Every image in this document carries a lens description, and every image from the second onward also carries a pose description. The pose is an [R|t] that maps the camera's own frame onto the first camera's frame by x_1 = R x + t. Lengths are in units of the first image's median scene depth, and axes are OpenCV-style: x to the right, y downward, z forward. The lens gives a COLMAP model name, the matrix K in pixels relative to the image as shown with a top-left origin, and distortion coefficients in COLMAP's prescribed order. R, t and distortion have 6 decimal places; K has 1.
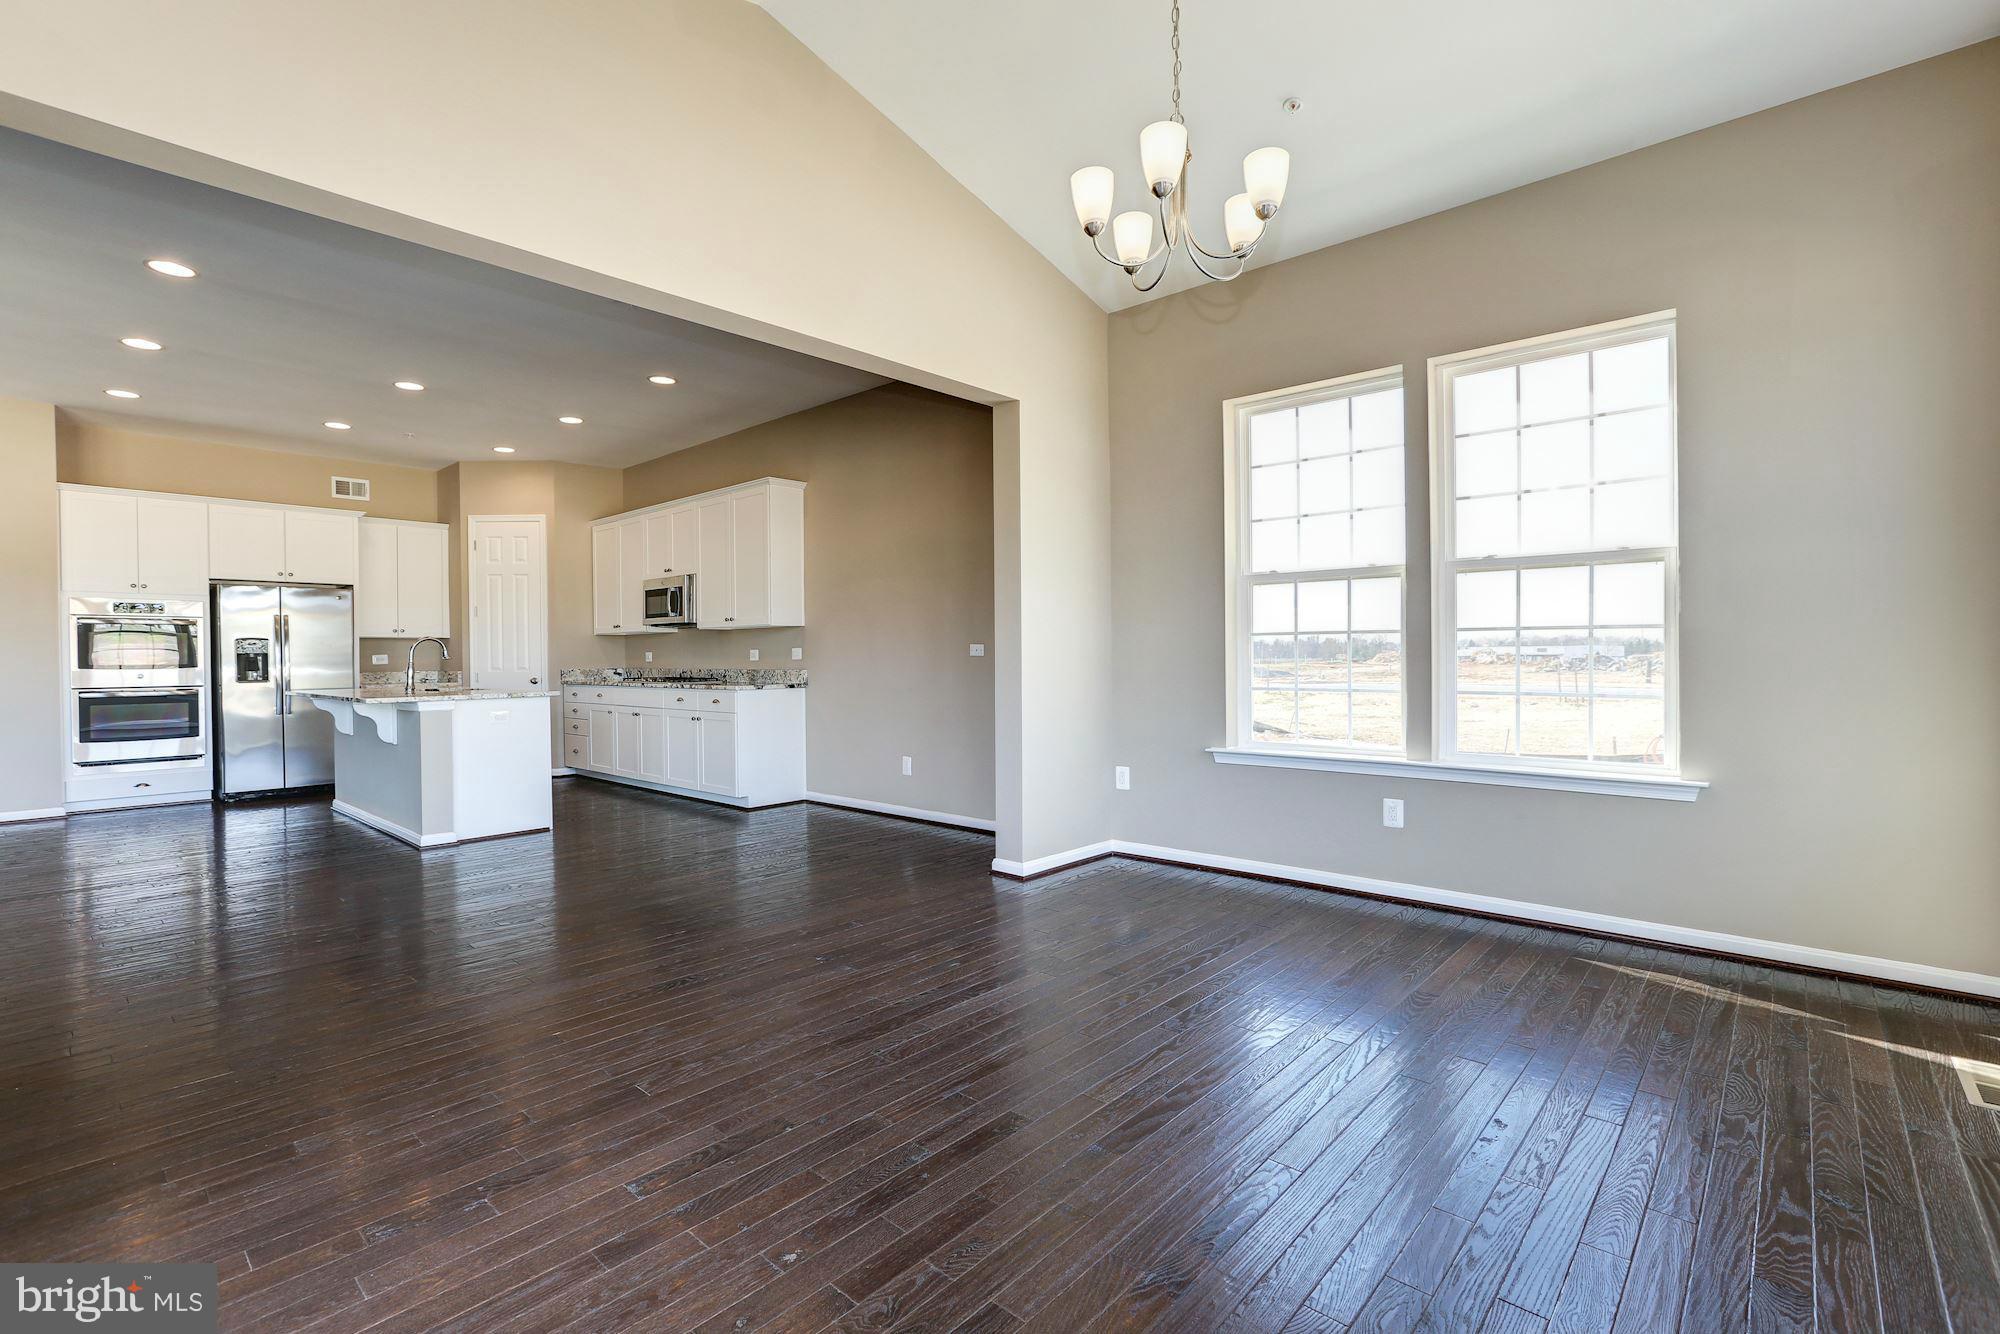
lens RADIAL K [[909.1, 0, 978.3], [0, 909.1, 662.0], [0, 0, 1]] dist [-0.041323, 0.020644]
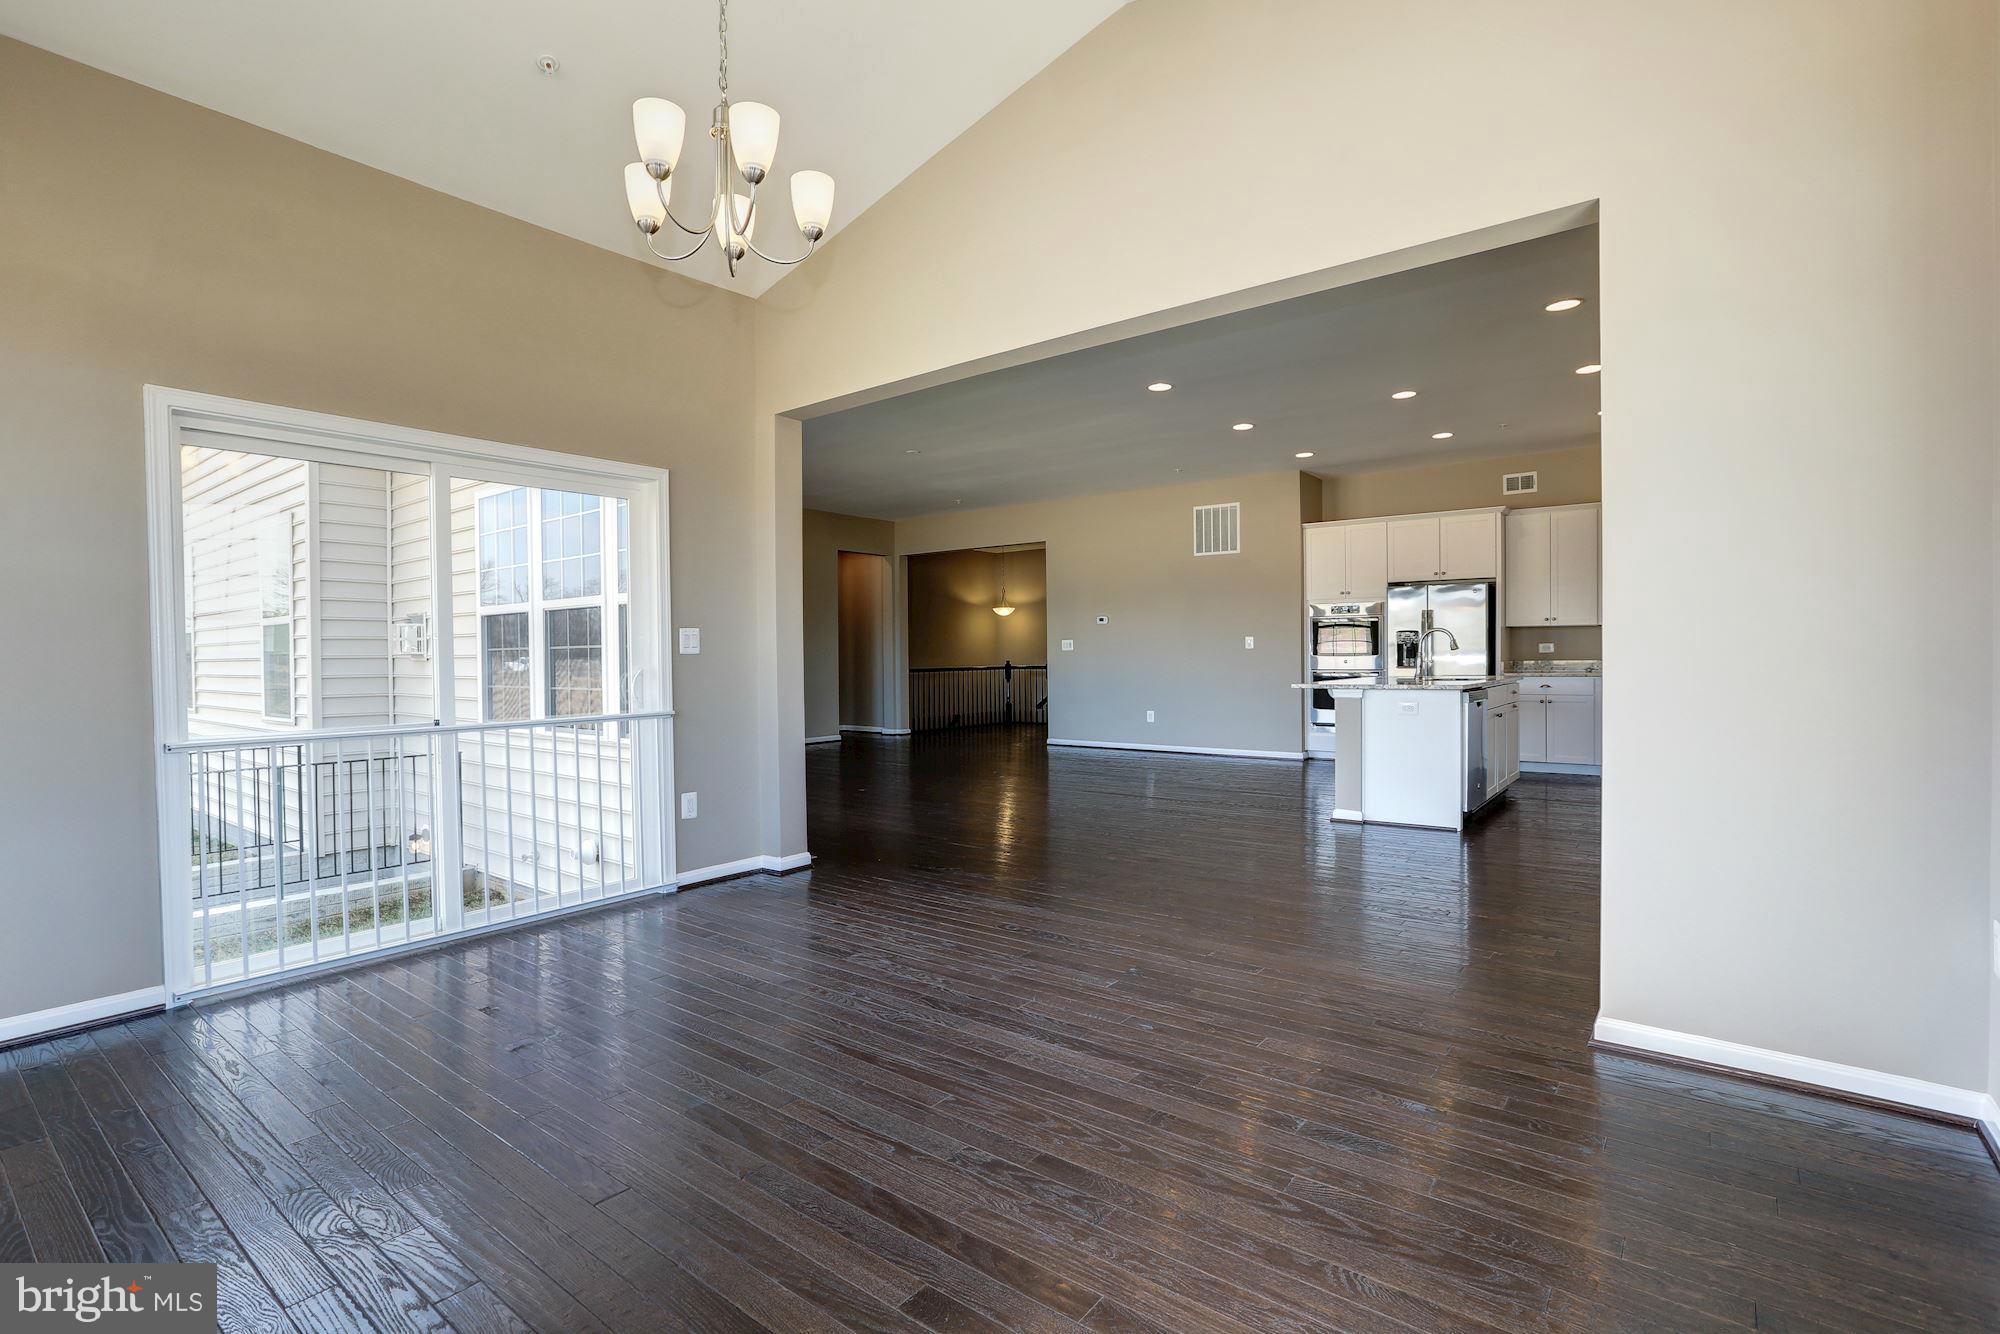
lens RADIAL K [[909.1, 0, 978.3], [0, 909.1, 662.0], [0, 0, 1]] dist [-0.041323, 0.020644]
pose [[0.080733, 0.014575, -0.996629, 0.437737], [0.005230, 0.999873, 0.015046, -0.008044], [0.996722, -0.006427, 0.080646, 0.436312]]
